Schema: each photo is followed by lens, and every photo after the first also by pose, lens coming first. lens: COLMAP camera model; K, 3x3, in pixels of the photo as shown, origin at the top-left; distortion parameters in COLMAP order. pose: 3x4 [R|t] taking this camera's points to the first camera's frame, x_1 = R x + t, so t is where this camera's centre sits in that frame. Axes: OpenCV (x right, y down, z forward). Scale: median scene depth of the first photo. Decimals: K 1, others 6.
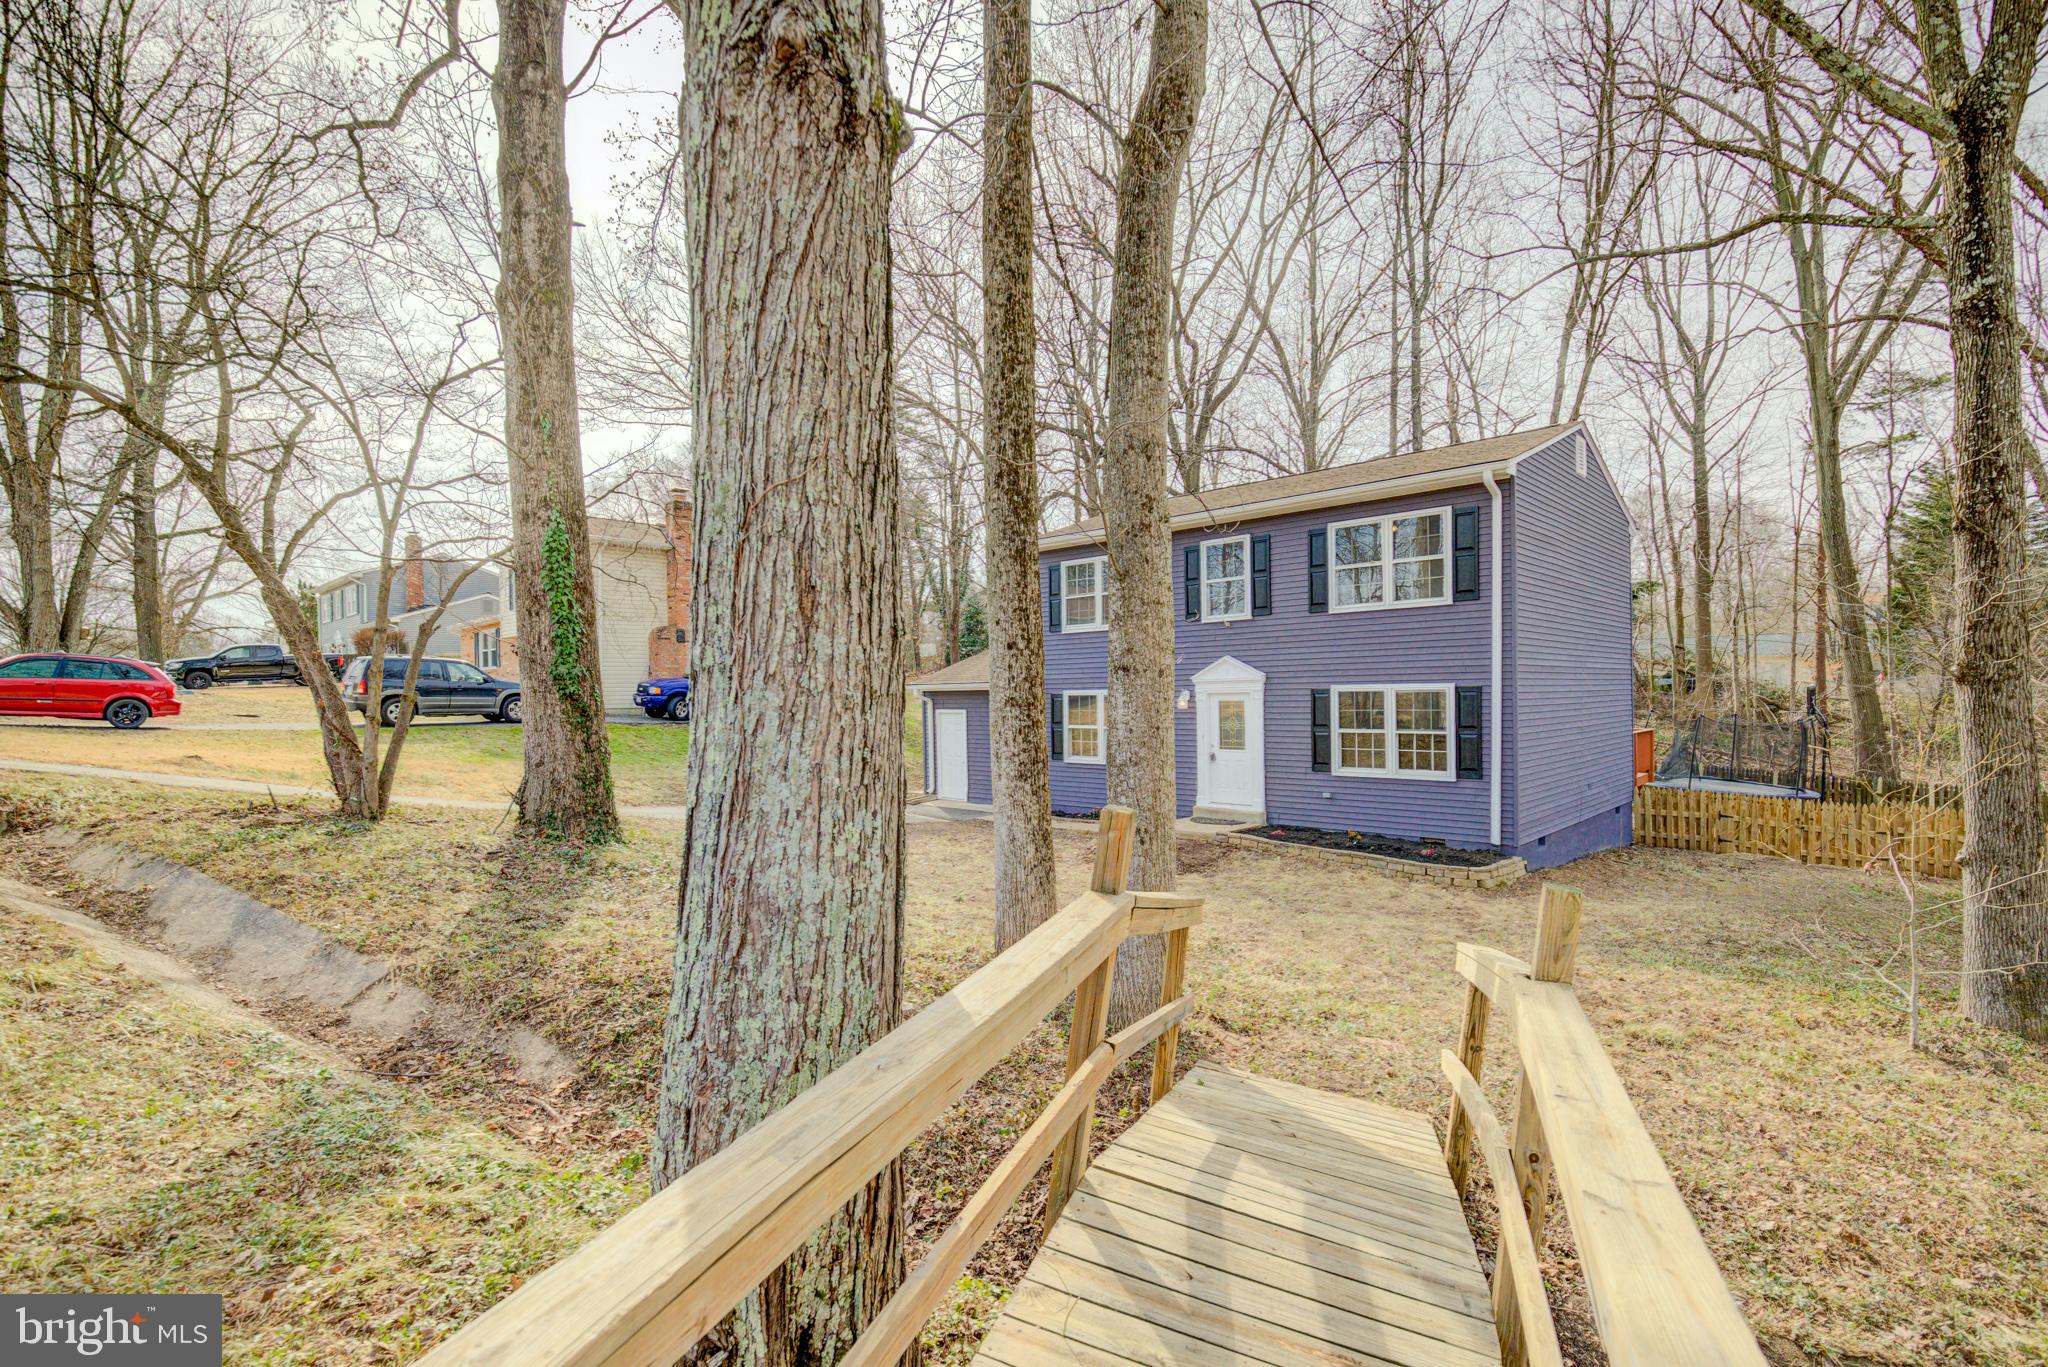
lens RADIAL K [[943.8, 0, 1040.8], [0, 943.8, 699.5], [0, 0, 1]] dist [0.015209, -0.000265]
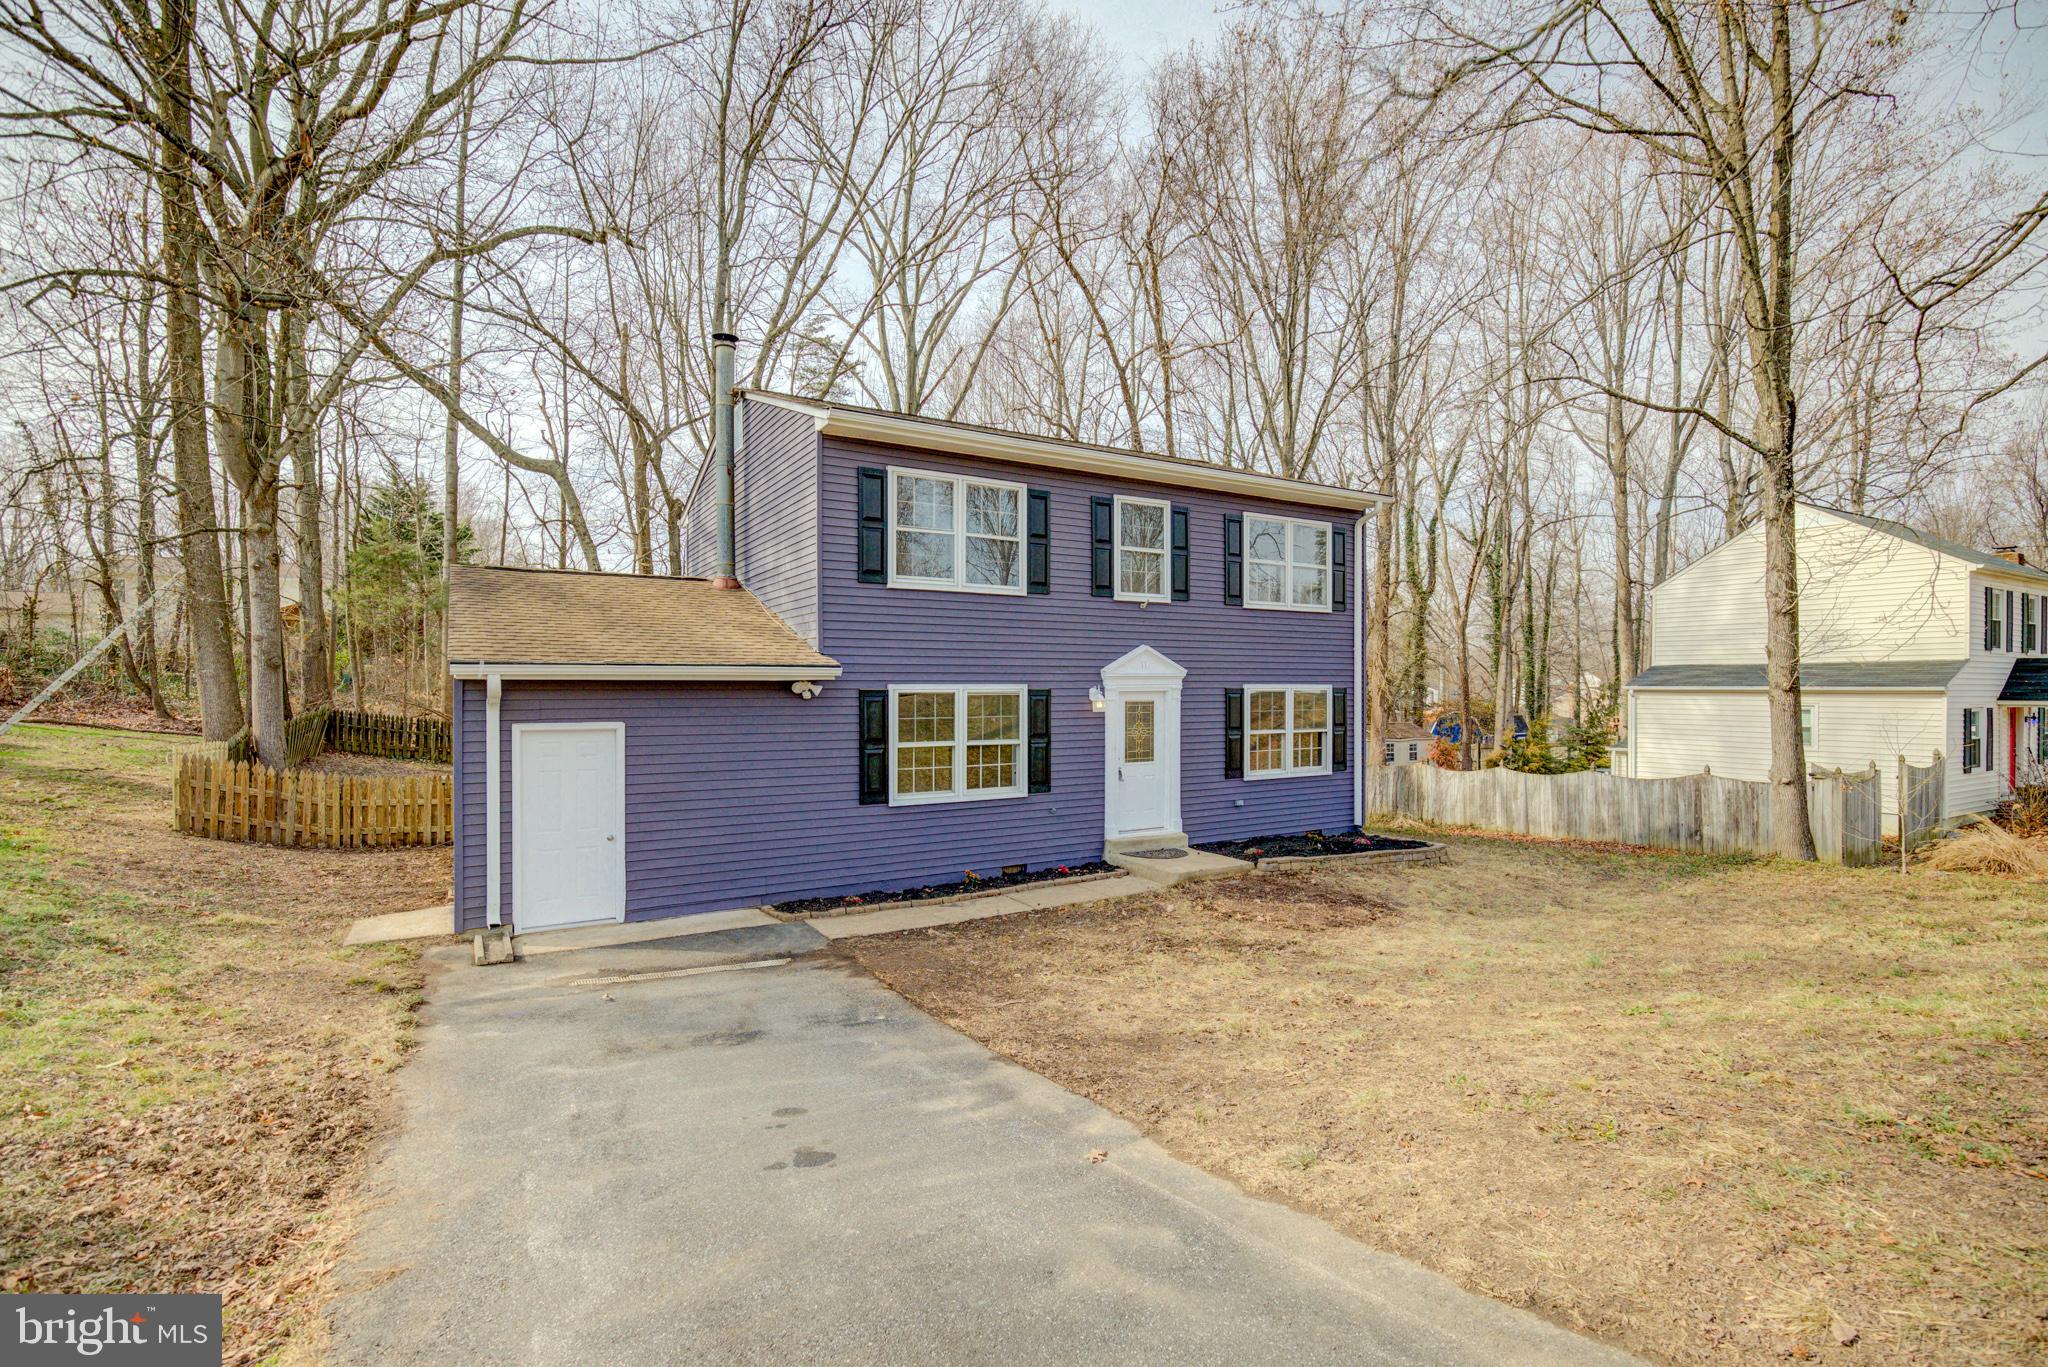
lens RADIAL K [[943.8, 0, 1038.2], [0, 943.8, 683.1], [0, 0, 1]] dist [0.015209, -0.000265]
pose [[0.275969, 0.014868, 0.961052, -0.614892], [-0.001689, 0.999886, -0.014984, -0.002029], [-0.961165, 0.002512, 0.275963, 0.888901]]
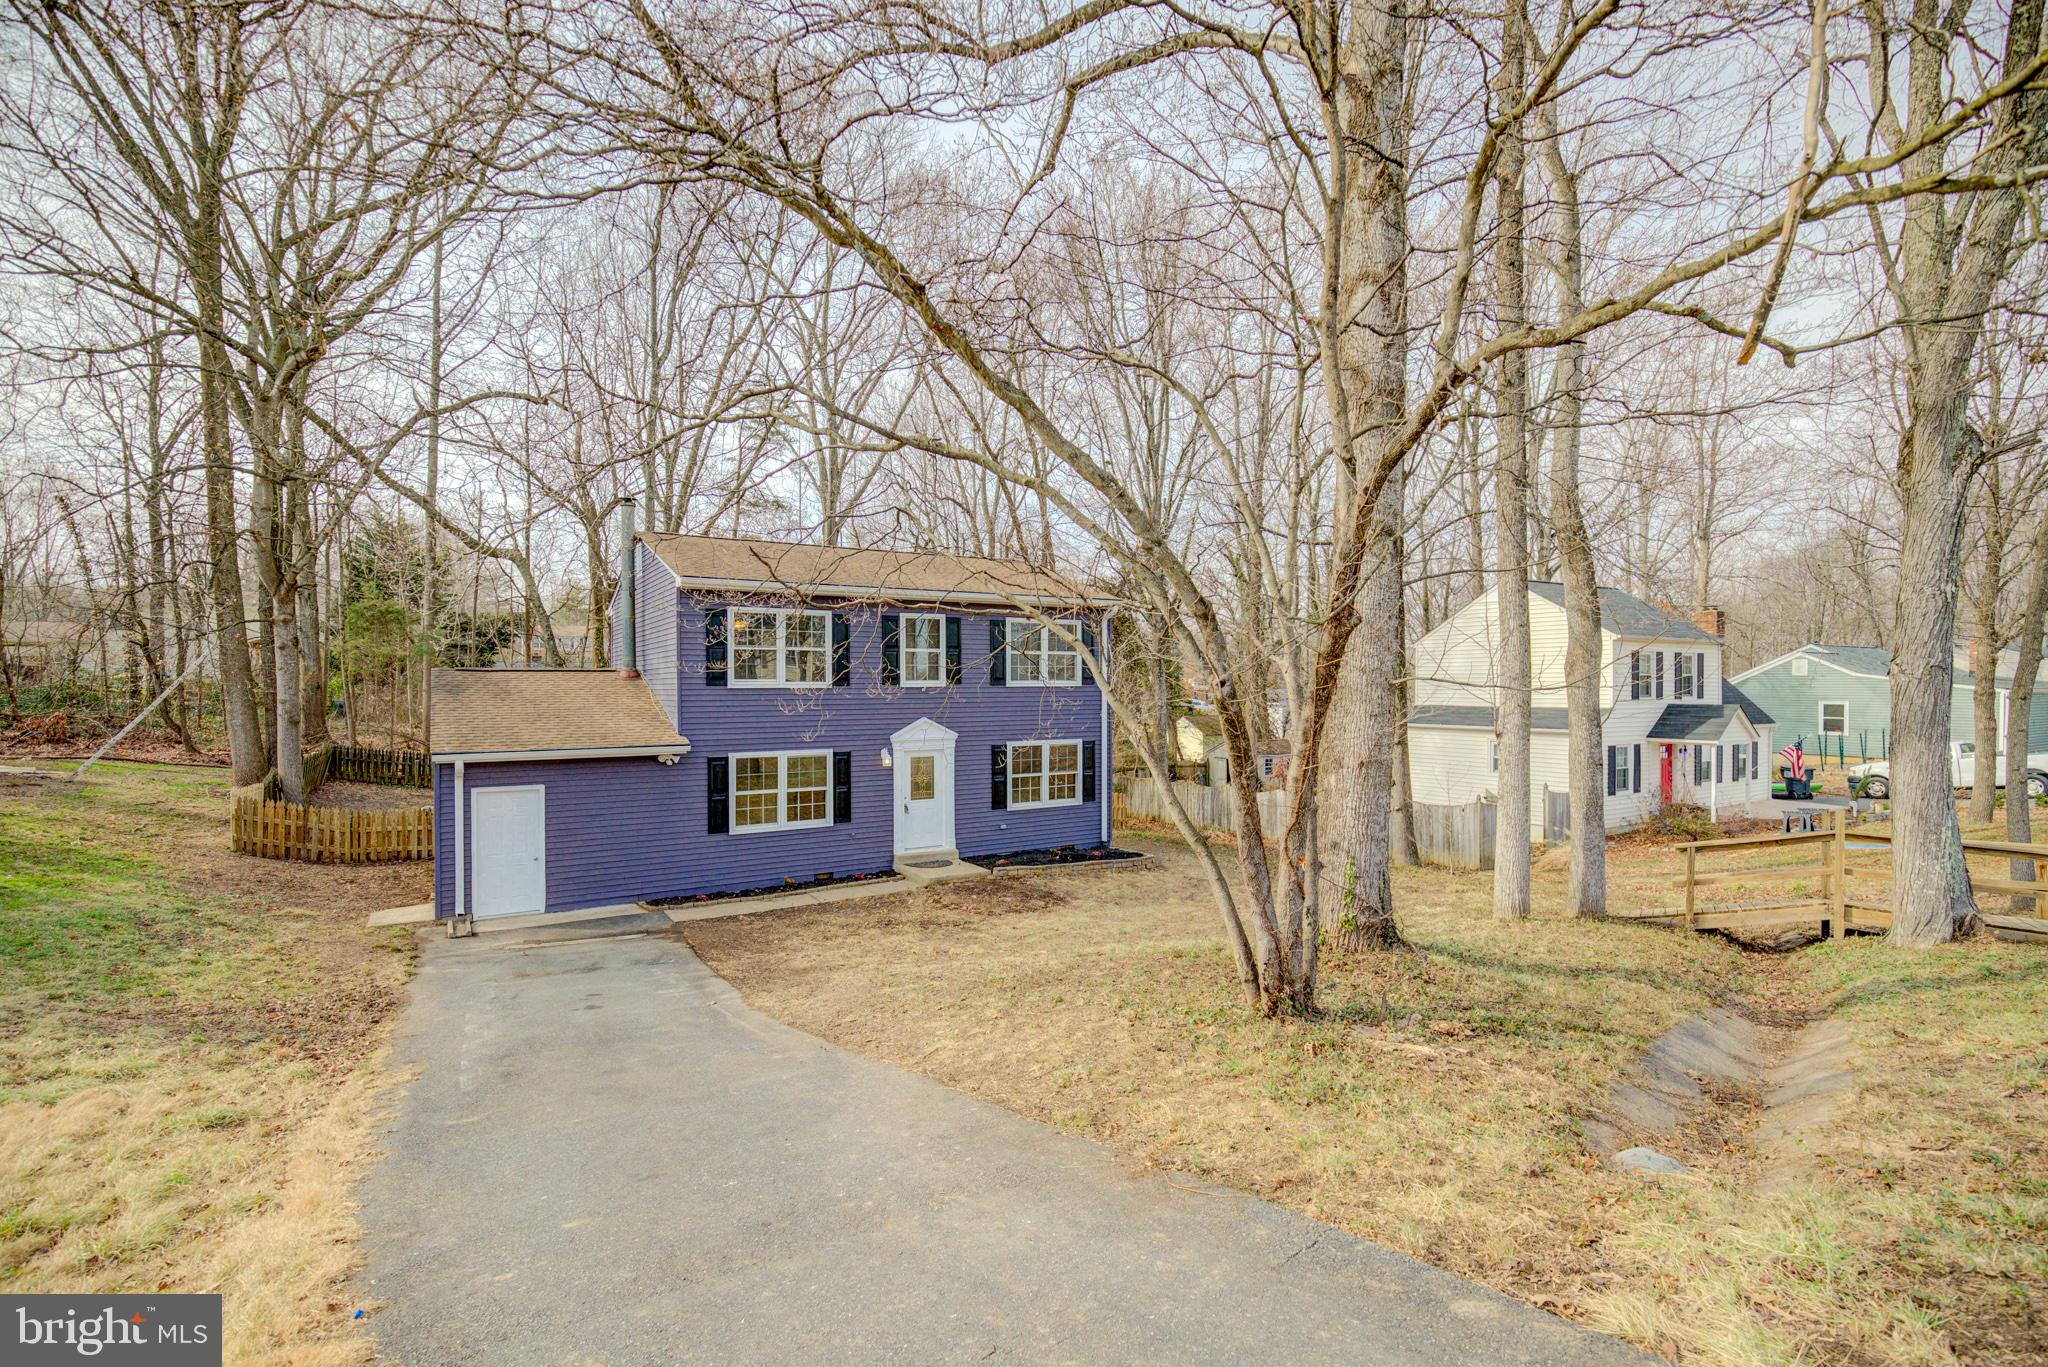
lens RADIAL K [[943.8, 0, 1035.1], [0, 943.8, 688.6], [0, 0, 1]] dist [0.015209, -0.000265]
pose [[0.263431, 0.009106, 0.964635, -0.891404], [0.001196, 0.999952, -0.009766, -0.071975], [-0.964677, 0.003727, 0.263407, 0.586776]]
